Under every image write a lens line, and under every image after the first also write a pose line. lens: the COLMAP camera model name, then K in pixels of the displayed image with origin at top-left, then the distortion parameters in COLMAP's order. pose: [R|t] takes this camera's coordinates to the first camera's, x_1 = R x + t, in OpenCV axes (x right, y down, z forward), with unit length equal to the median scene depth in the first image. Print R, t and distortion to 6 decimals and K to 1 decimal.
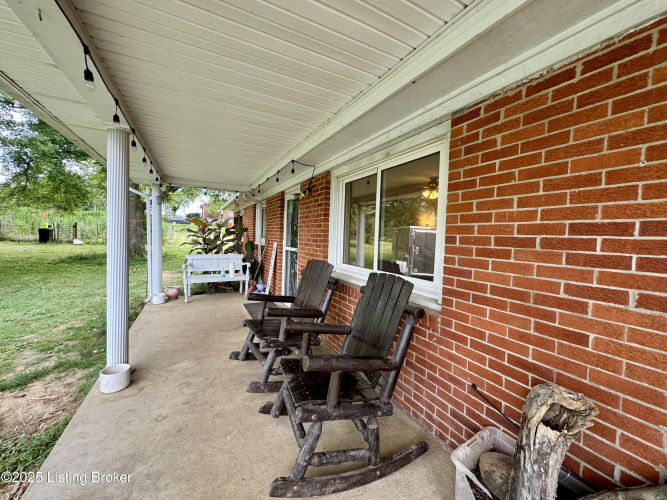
lens RADIAL K [[265.3, 0, 331.9], [0, 265.3, 248.6], [0, 0, 1]] dist [-0.001488, 0.000227]
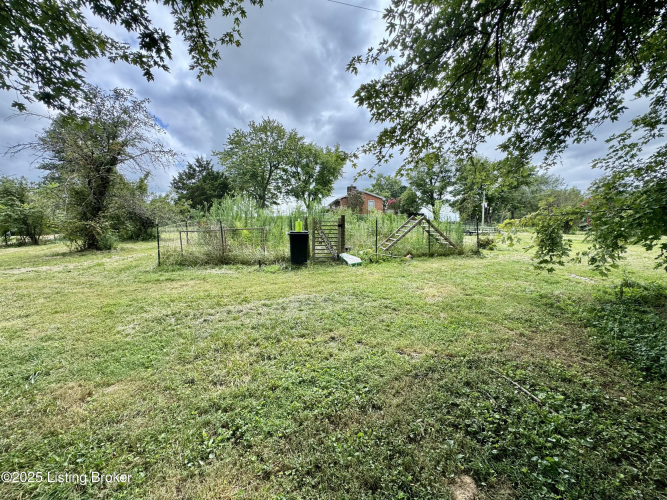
lens RADIAL K [[265.3, 0, 331.9], [0, 265.3, 248.6], [0, 0, 1]] dist [-0.001488, 0.000227]
pose [[0.955147, -0.042962, -0.292998, -4.026389], [0.046749, 0.998889, 0.005932, -0.216975], [0.292417, -0.019364, 0.956095, 2.633675]]
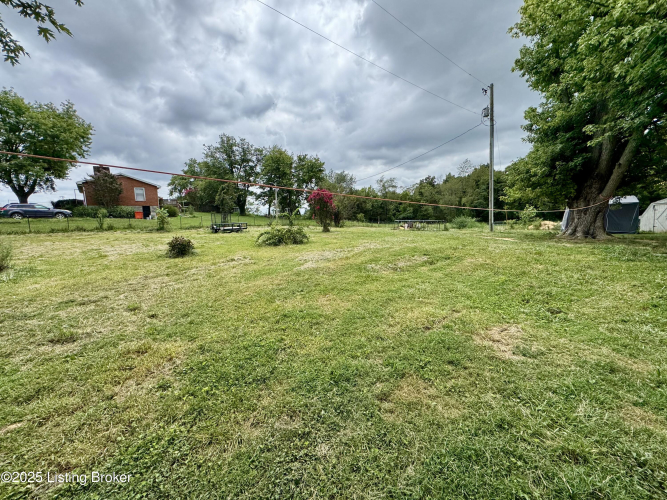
lens RADIAL K [[265.3, 0, 331.9], [0, 265.3, 248.6], [0, 0, 1]] dist [-0.001488, 0.000227]
pose [[0.965107, -0.107594, 0.238729, -1.534120], [0.092754, 0.993040, 0.072582, -0.201104], [-0.244877, -0.047906, 0.968370, 4.199648]]
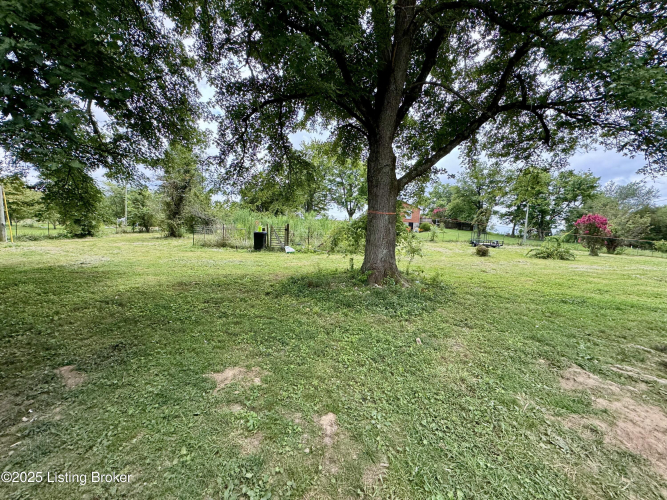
lens RADIAL K [[265.3, 0, 331.9], [0, 265.3, 248.6], [0, 0, 1]] dist [-0.001488, 0.000227]
pose [[0.855061, 0.015762, -0.518288, -2.131137], [-0.026110, 0.999579, -0.012678, -0.097064], [0.517869, 0.024373, 0.855112, 1.902302]]
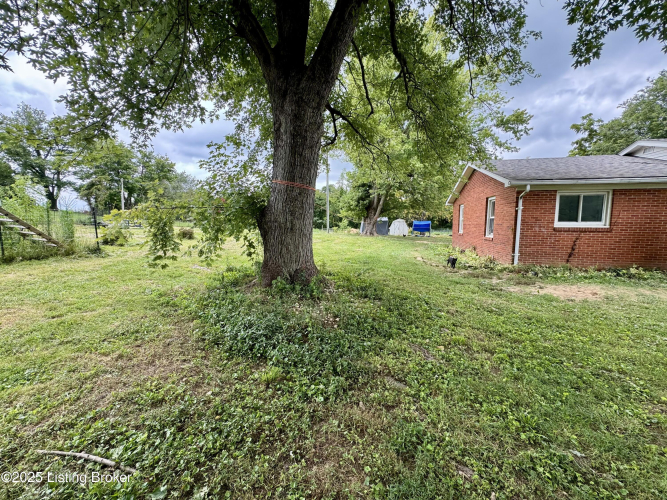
lens RADIAL K [[265.3, 0, 331.9], [0, 265.3, 248.6], [0, 0, 1]] dist [-0.001488, 0.000227]
pose [[0.641275, -0.110019, 0.759382, -3.817309], [0.054976, 0.993712, 0.097543, -0.212243], [-0.765339, -0.020804, 0.643291, 2.810568]]
